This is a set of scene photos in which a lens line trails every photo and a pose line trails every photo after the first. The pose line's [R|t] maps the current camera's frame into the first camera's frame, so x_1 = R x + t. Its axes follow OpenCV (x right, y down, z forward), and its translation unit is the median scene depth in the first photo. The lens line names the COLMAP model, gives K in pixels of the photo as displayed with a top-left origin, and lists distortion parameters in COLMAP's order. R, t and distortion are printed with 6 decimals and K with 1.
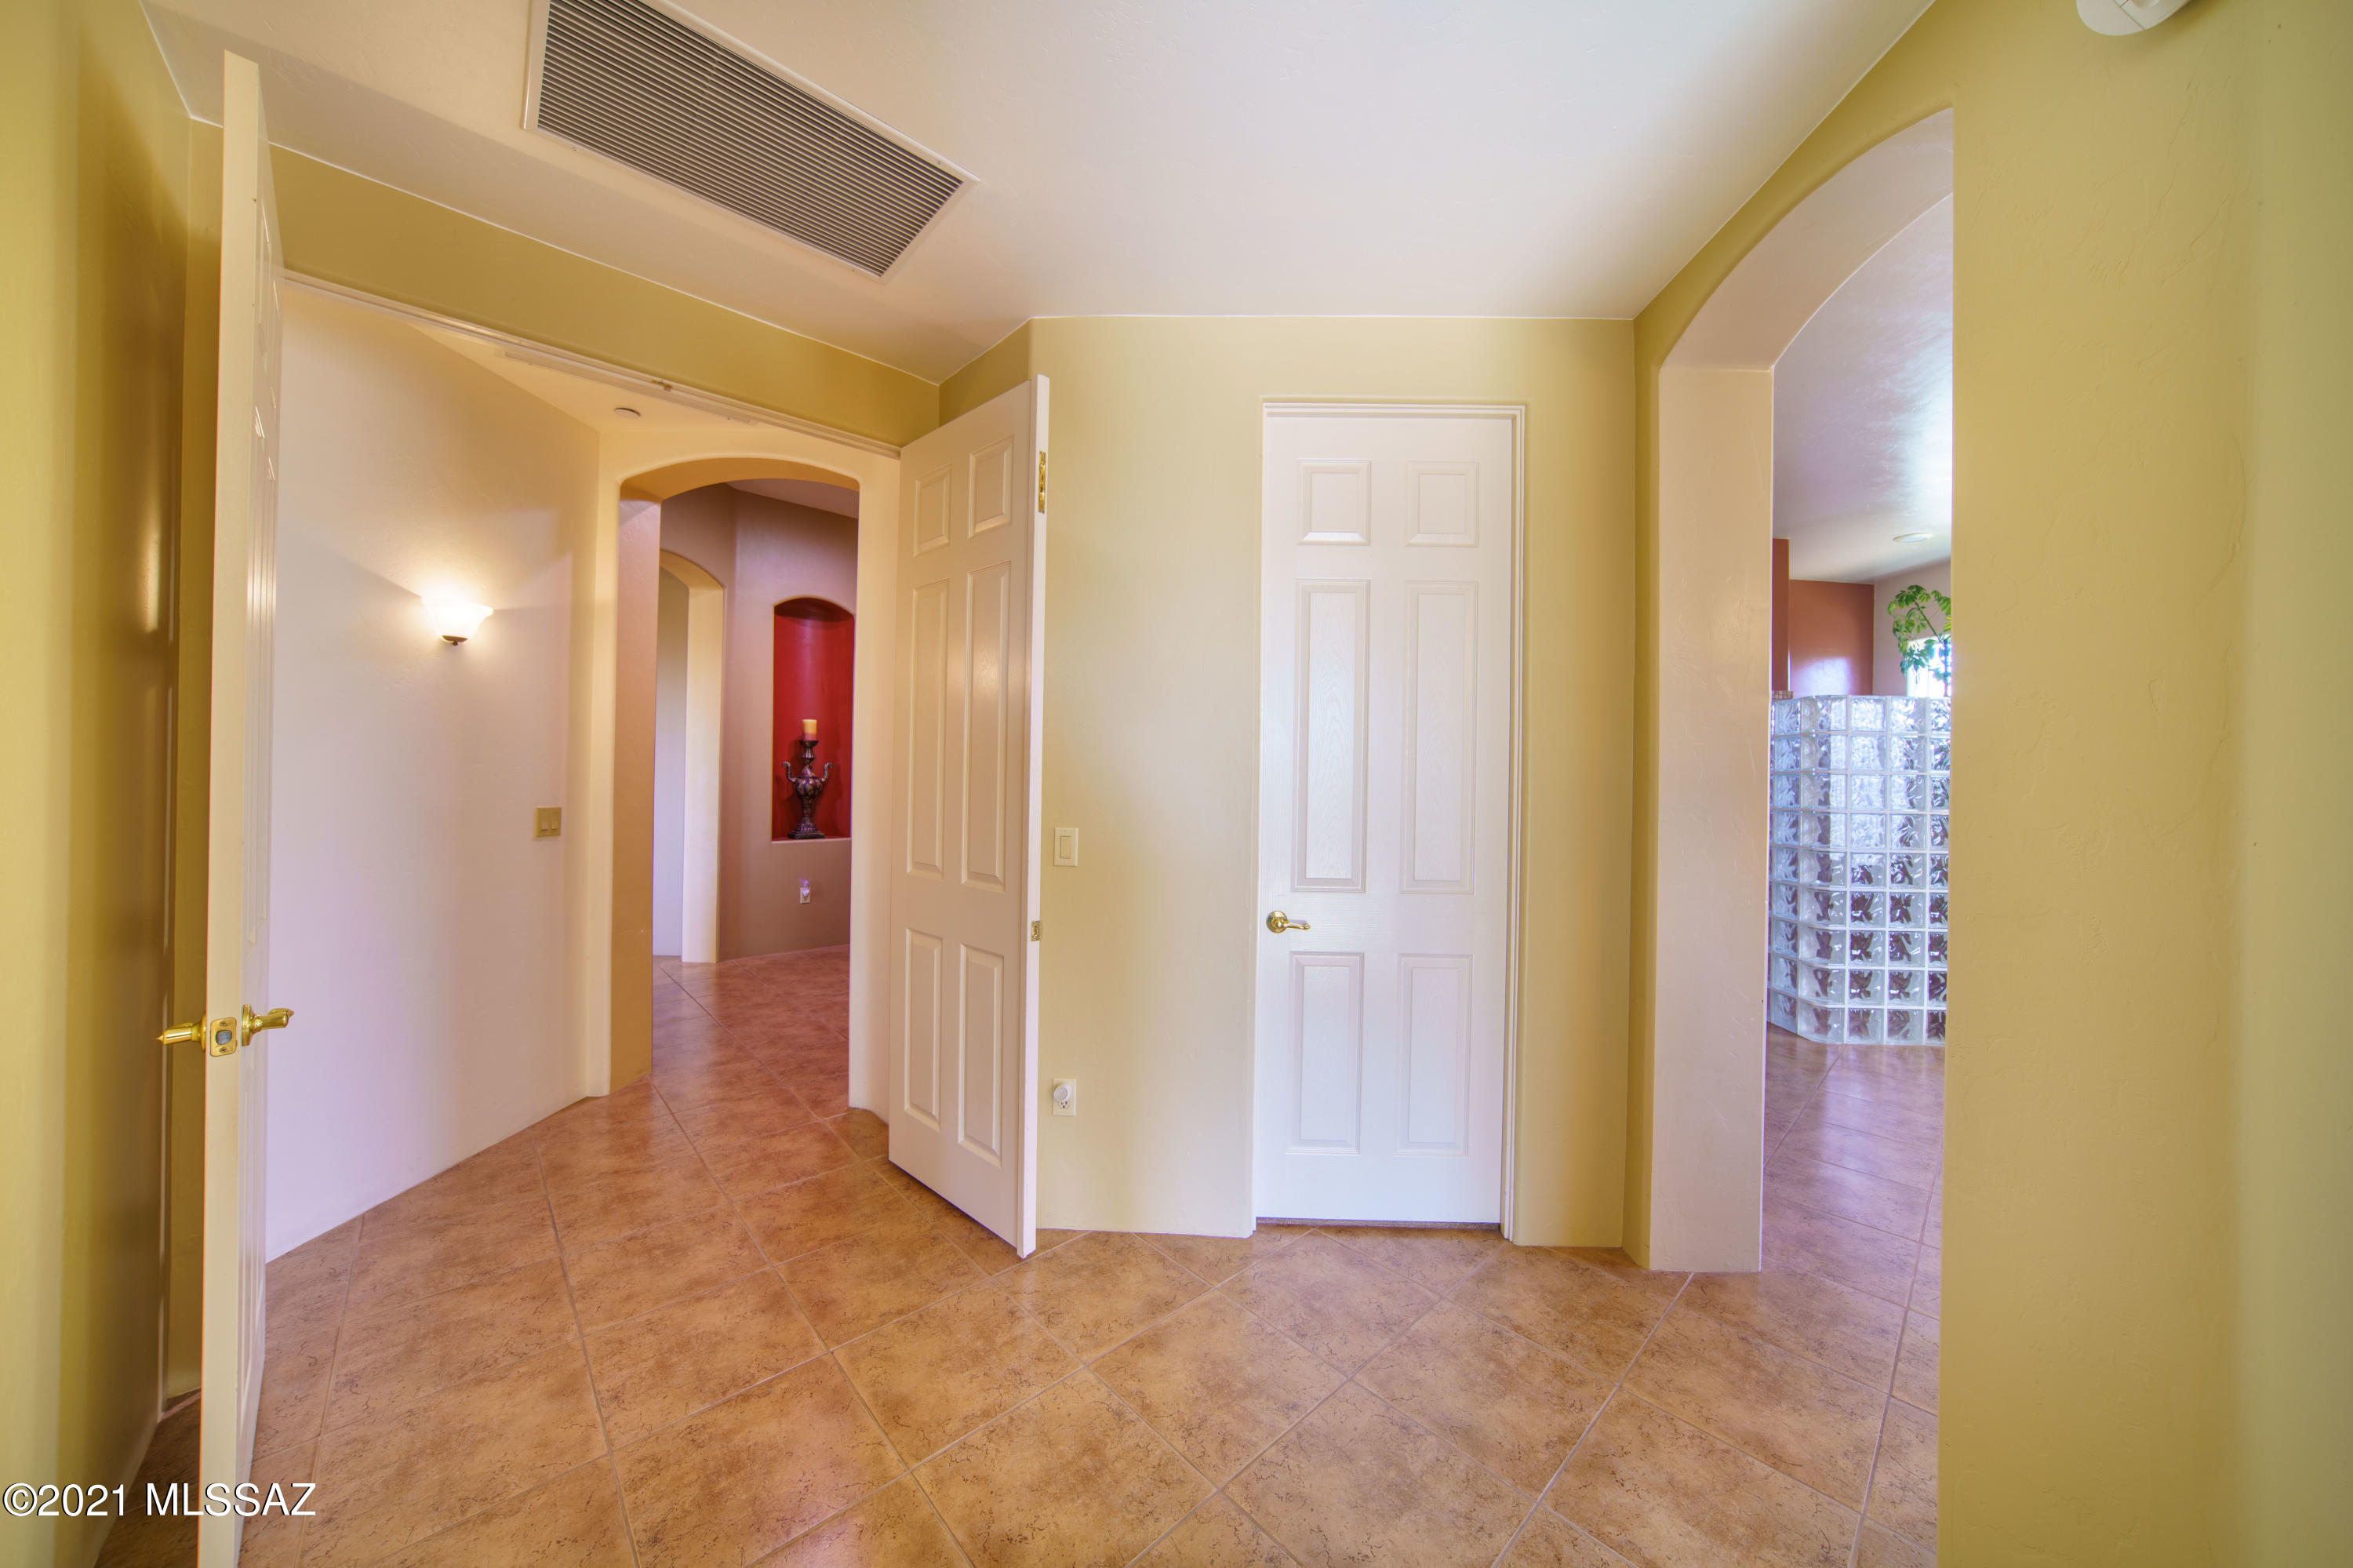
lens RADIAL K [[795.7, 0, 1175.5], [0, 795.7, 769.1], [0, 0, 1]] dist [0.000471, 0.000070]
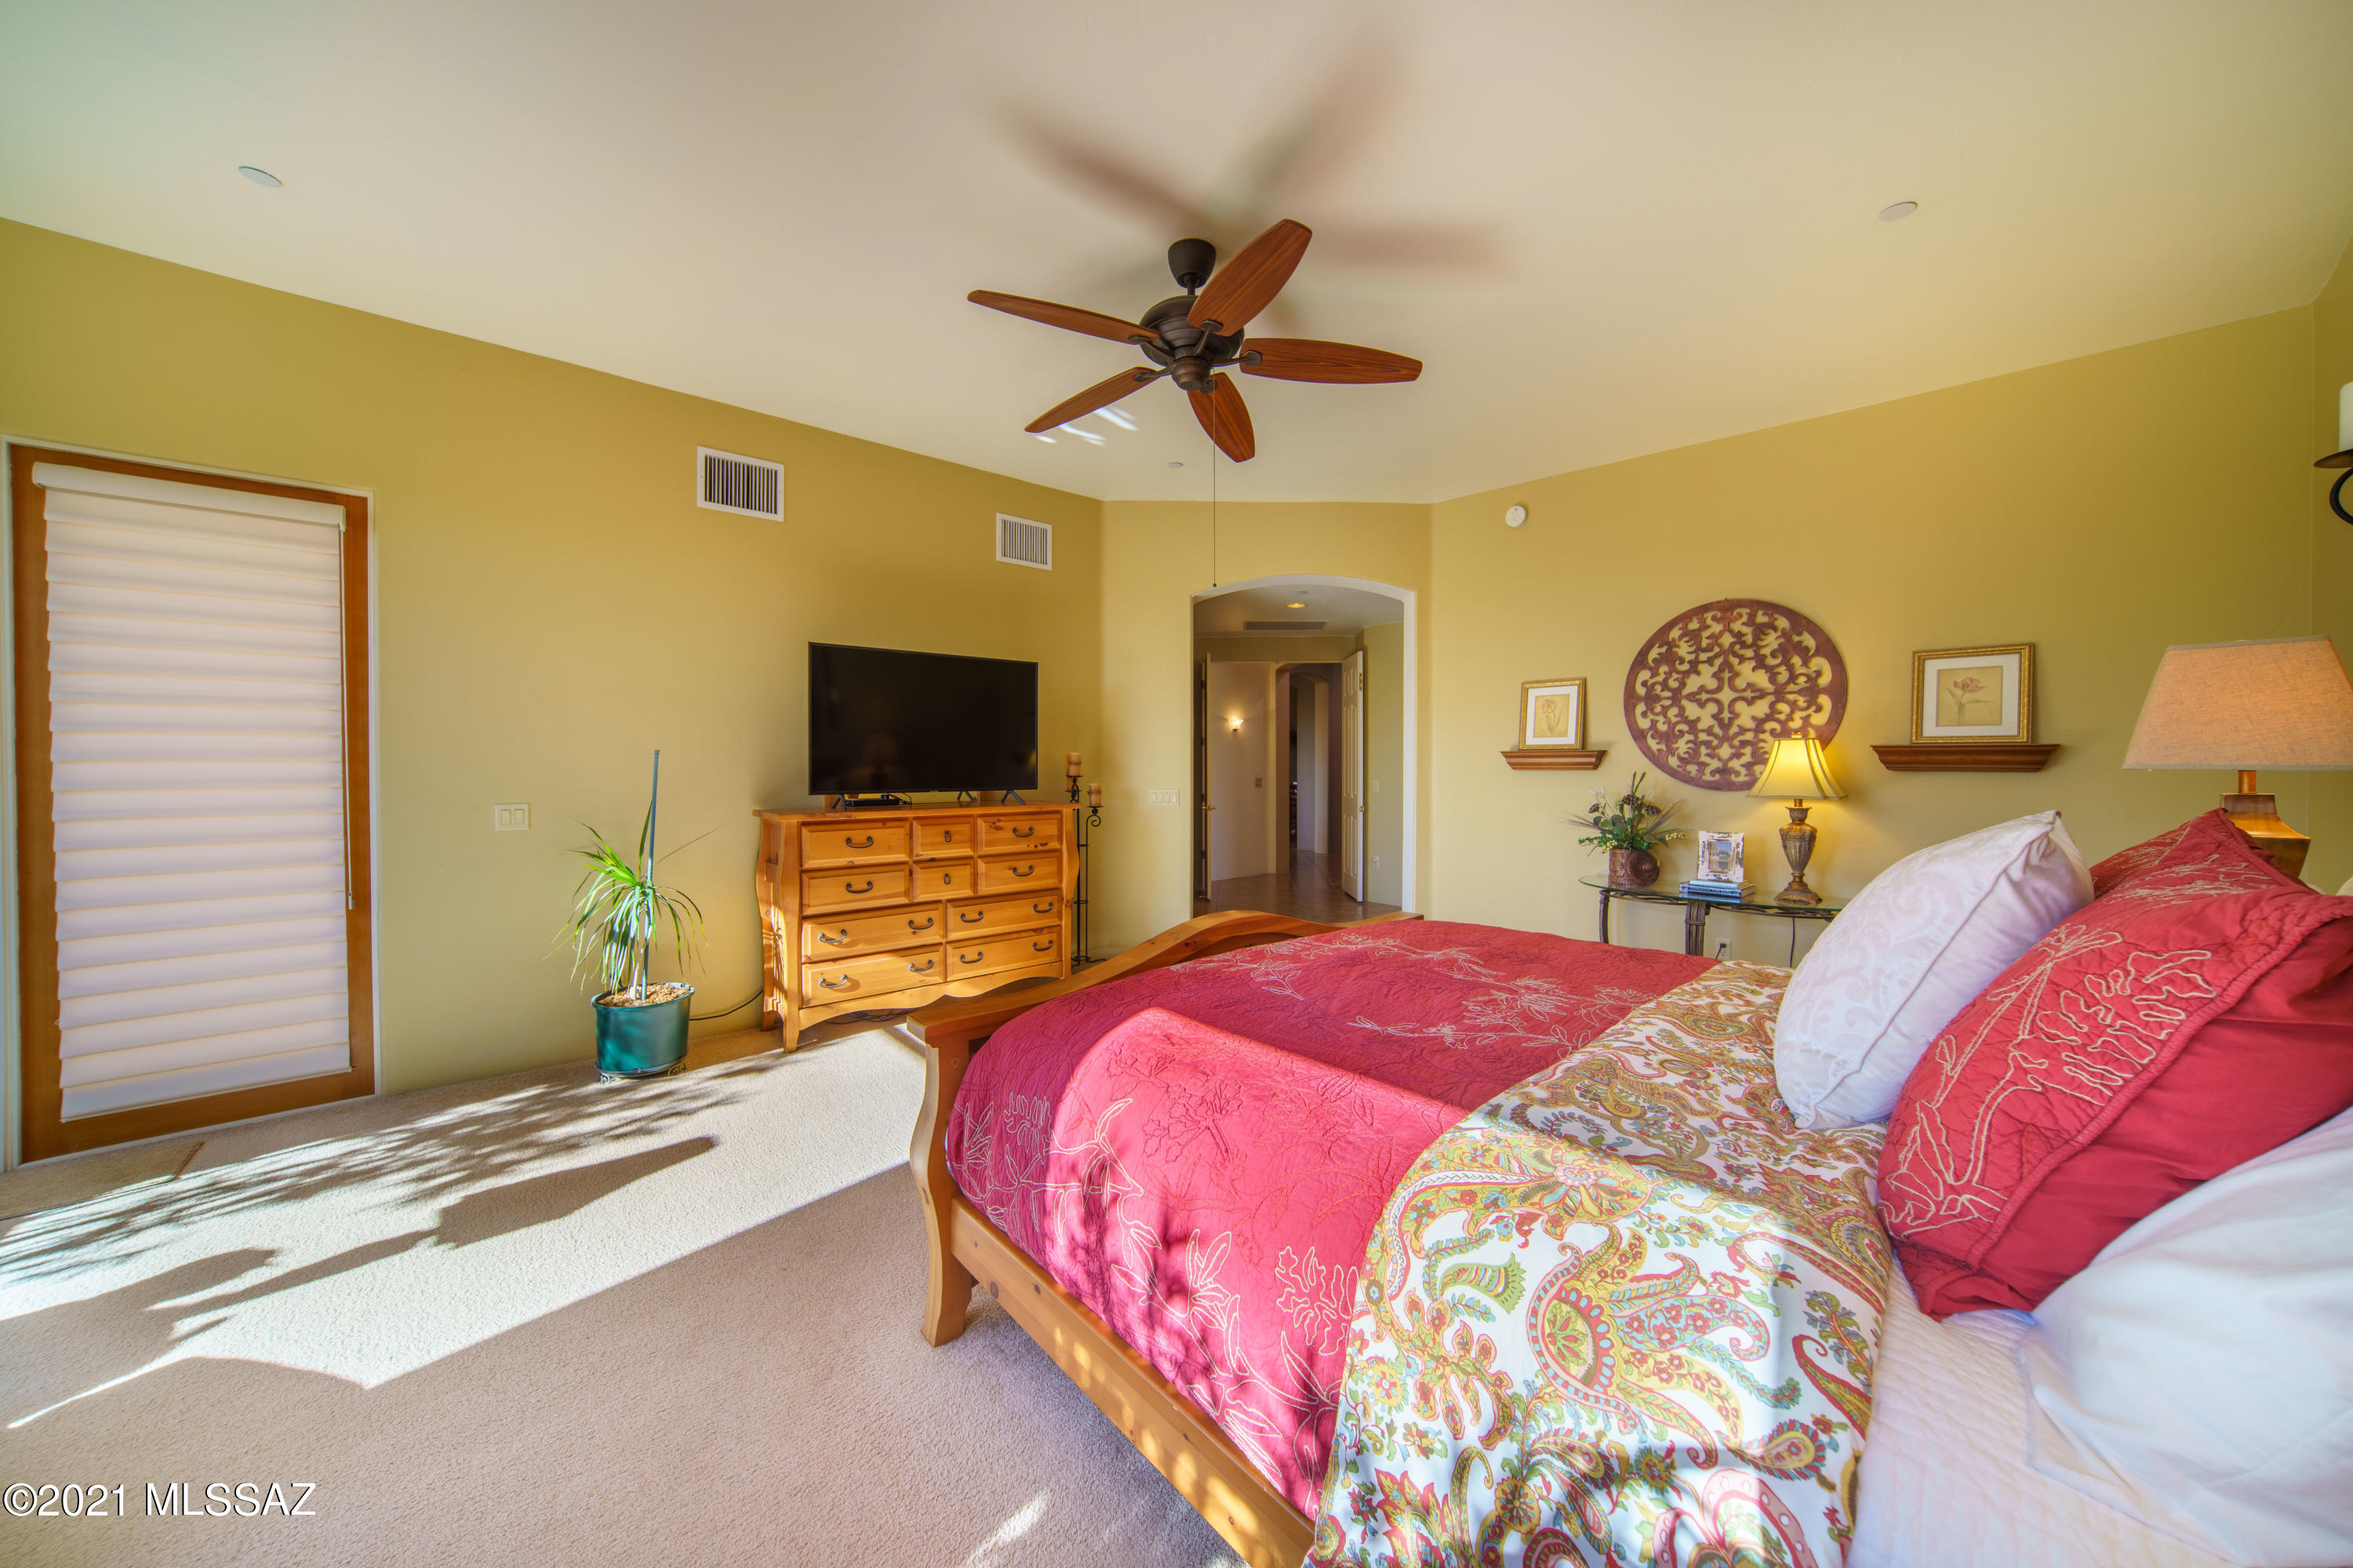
lens RADIAL K [[795.7, 0, 1175.5], [0, 795.7, 769.1], [0, 0, 1]] dist [0.000471, 0.000070]
pose [[0.690118, -0.005414, -0.723676, 1.353375], [0.007313, 0.999973, -0.000507, 0.012873], [0.723660, -0.004942, 0.690139, -1.513183]]
